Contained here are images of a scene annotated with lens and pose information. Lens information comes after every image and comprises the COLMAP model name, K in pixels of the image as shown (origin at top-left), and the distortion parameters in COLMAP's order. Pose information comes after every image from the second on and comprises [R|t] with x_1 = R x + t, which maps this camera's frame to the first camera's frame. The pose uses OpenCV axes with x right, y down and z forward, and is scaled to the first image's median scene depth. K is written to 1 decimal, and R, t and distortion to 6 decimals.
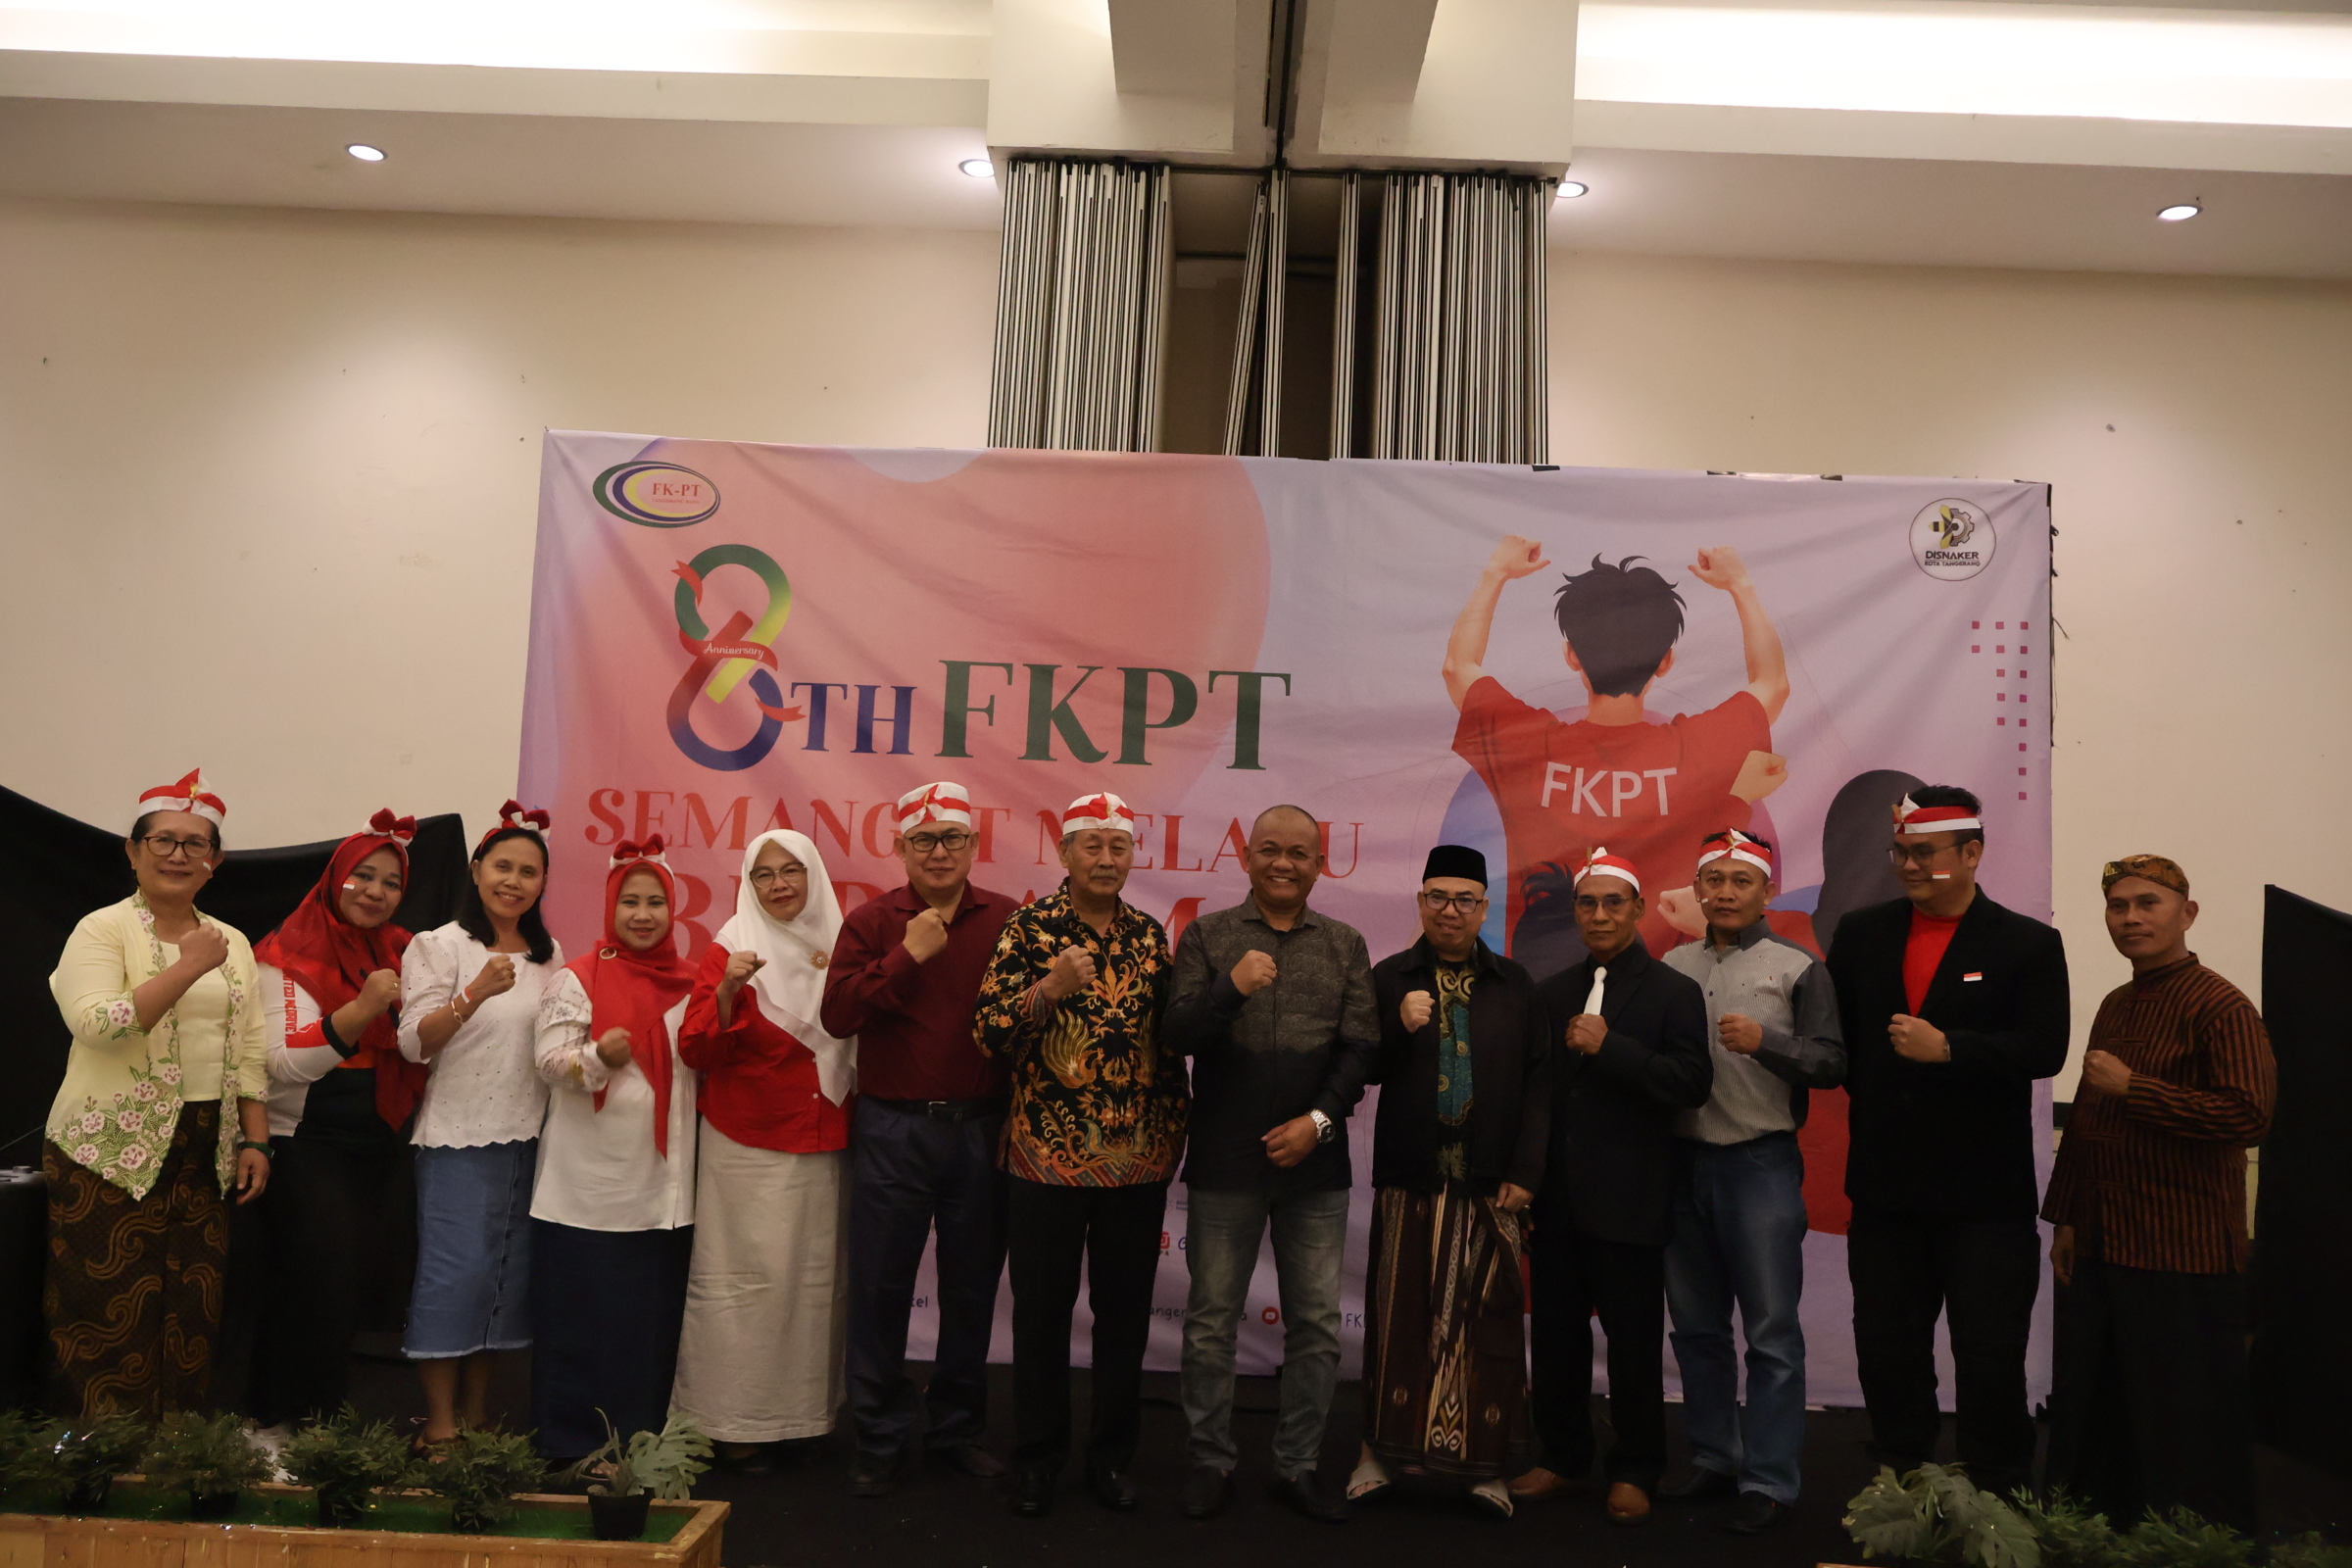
lens RADIAL K [[1950.6, 0, 1162.8], [0, 1950.6, 785.1], [0, 0, 1]] dist [-0.013038, -0.004267]
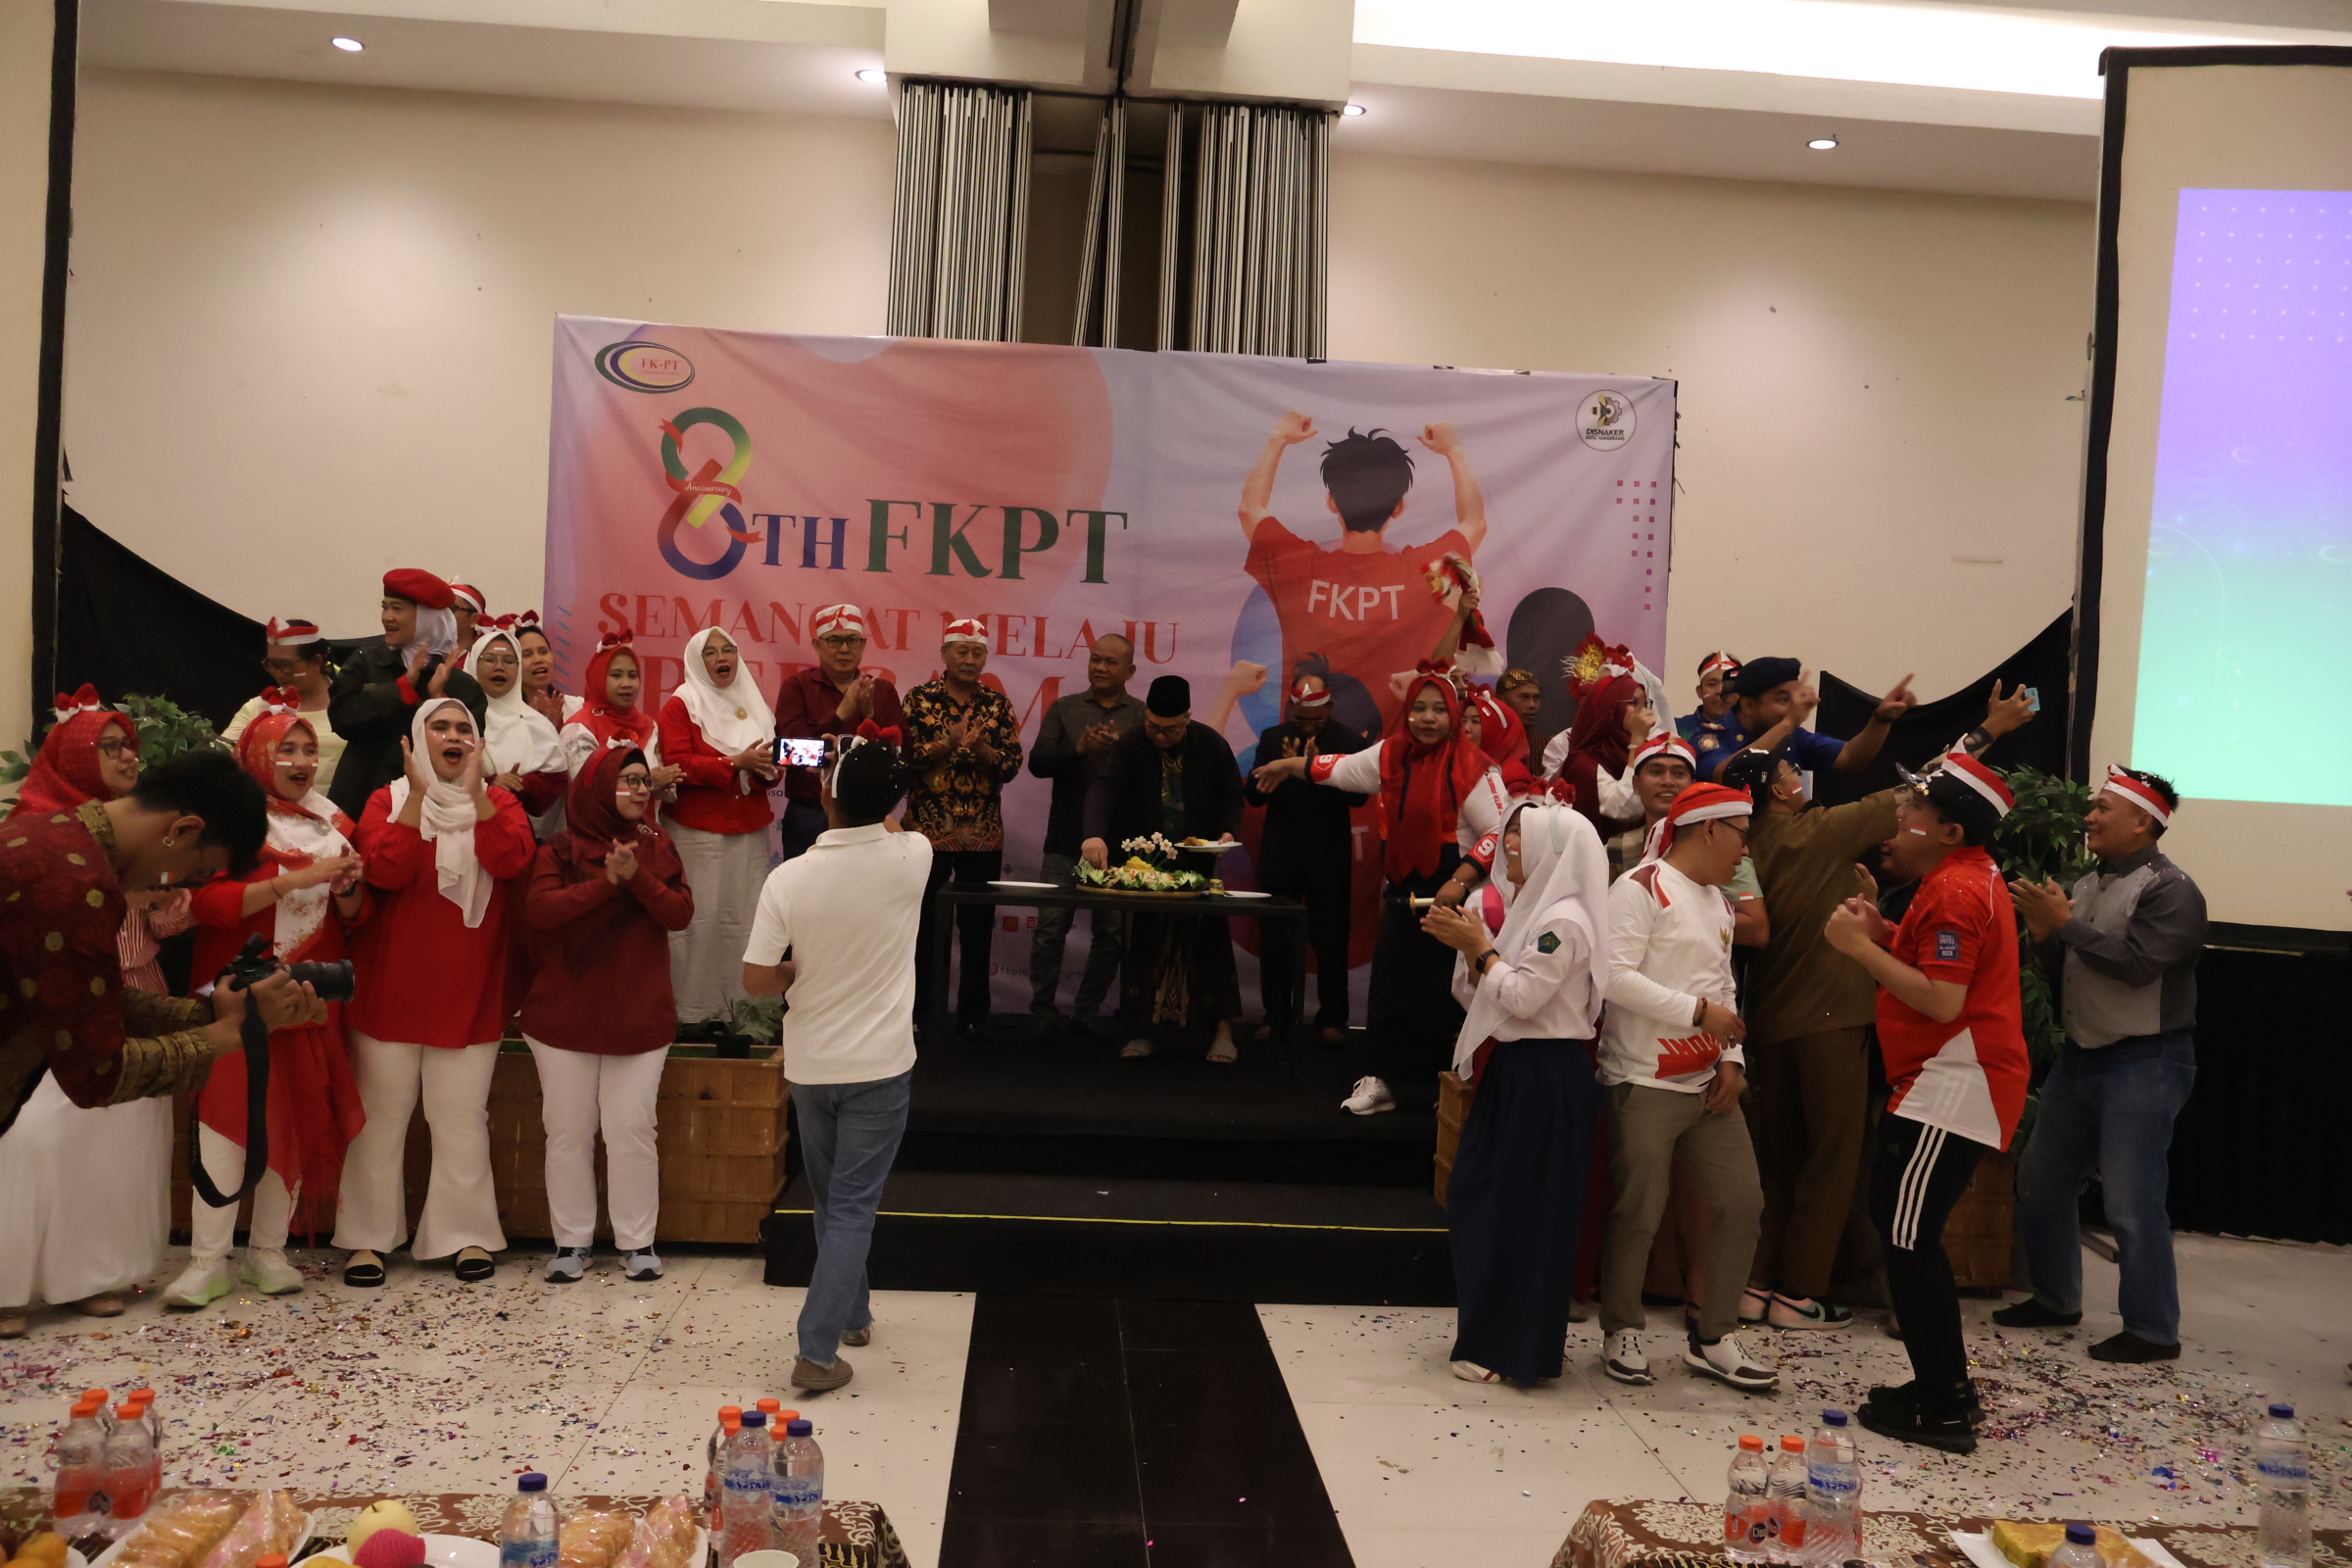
lens RADIAL K [[1972.9, 0, 1176.4], [0, 1972.9, 769.5], [0, 0, 1]] dist [0.001126, 0.015322]
pose [[0.995355, -0.000604, 0.096266, -0.032805], [-0.009633, 0.994336, 0.105848, -0.025038], [-0.095784, -0.106284, 0.989712, -0.383200]]
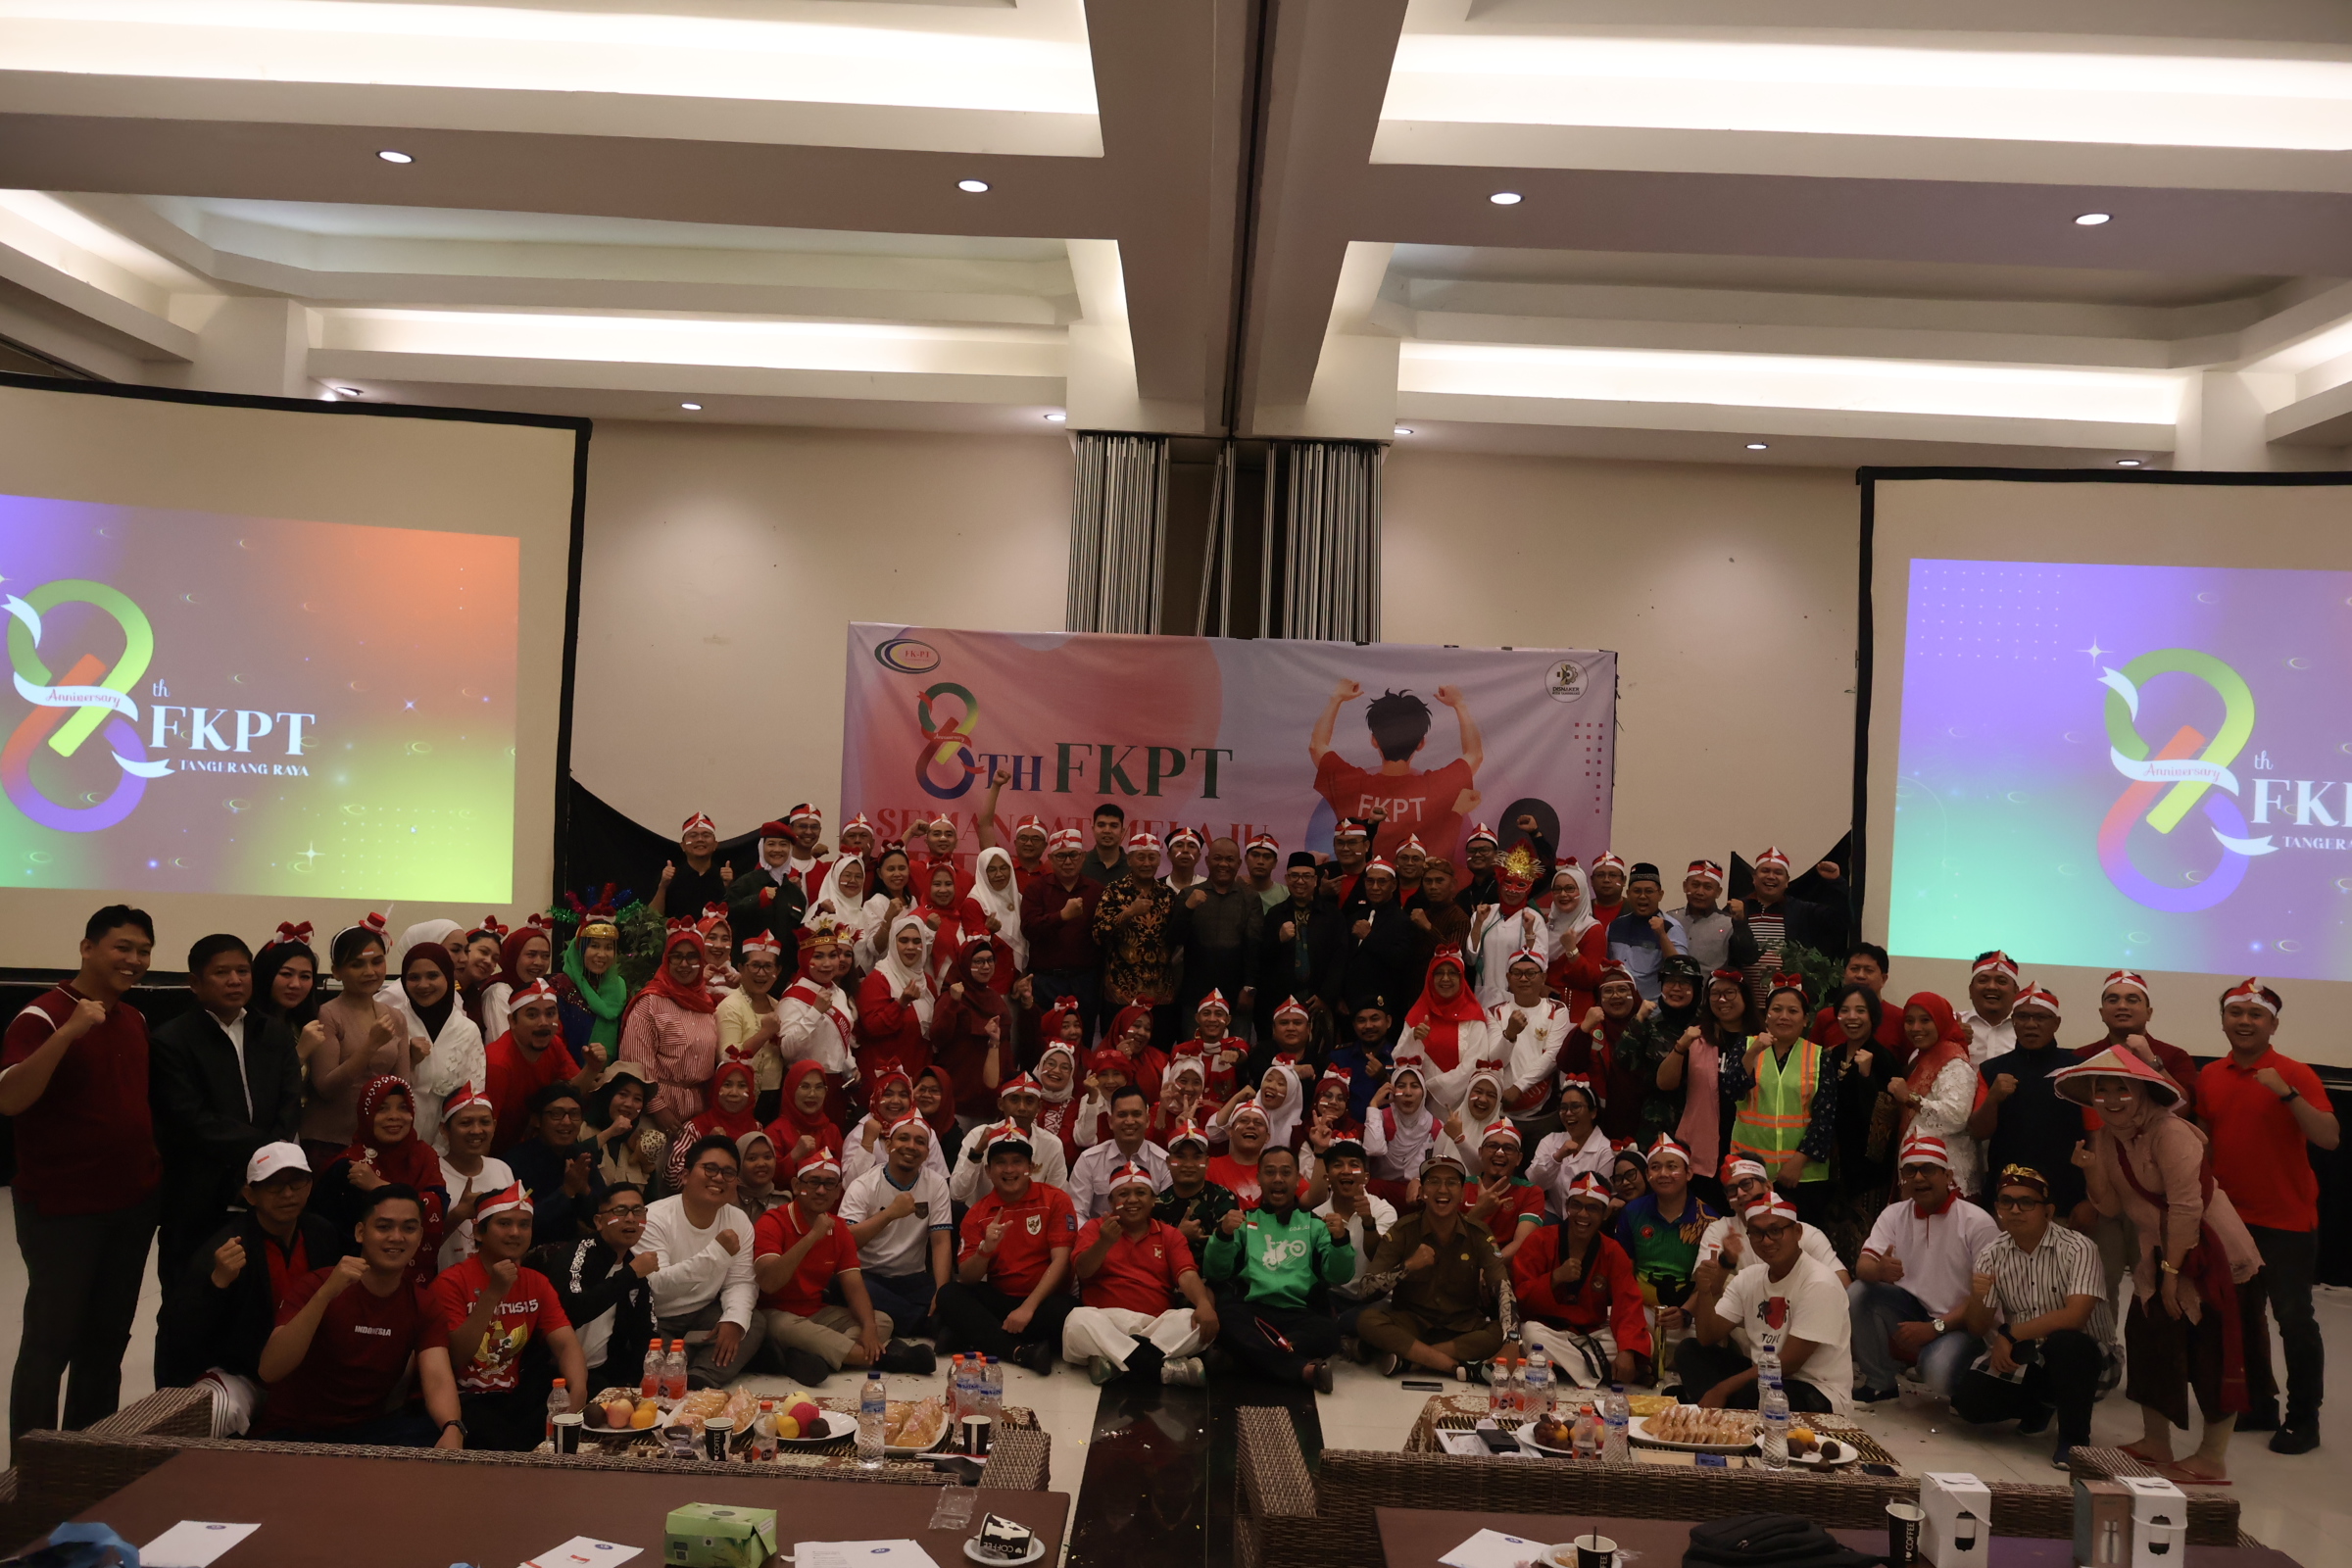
lens RADIAL K [[1995.4, 0, 1186.6], [0, 1995.4, 743.1], [0, 0, 1]] dist [0.006946, 0.008229]
pose [[0.999814, -0.003330, 0.019004, -0.019564], [0.002204, 0.998257, 0.058975, -0.183554], [-0.019167, -0.058922, 0.998079, -1.021848]]
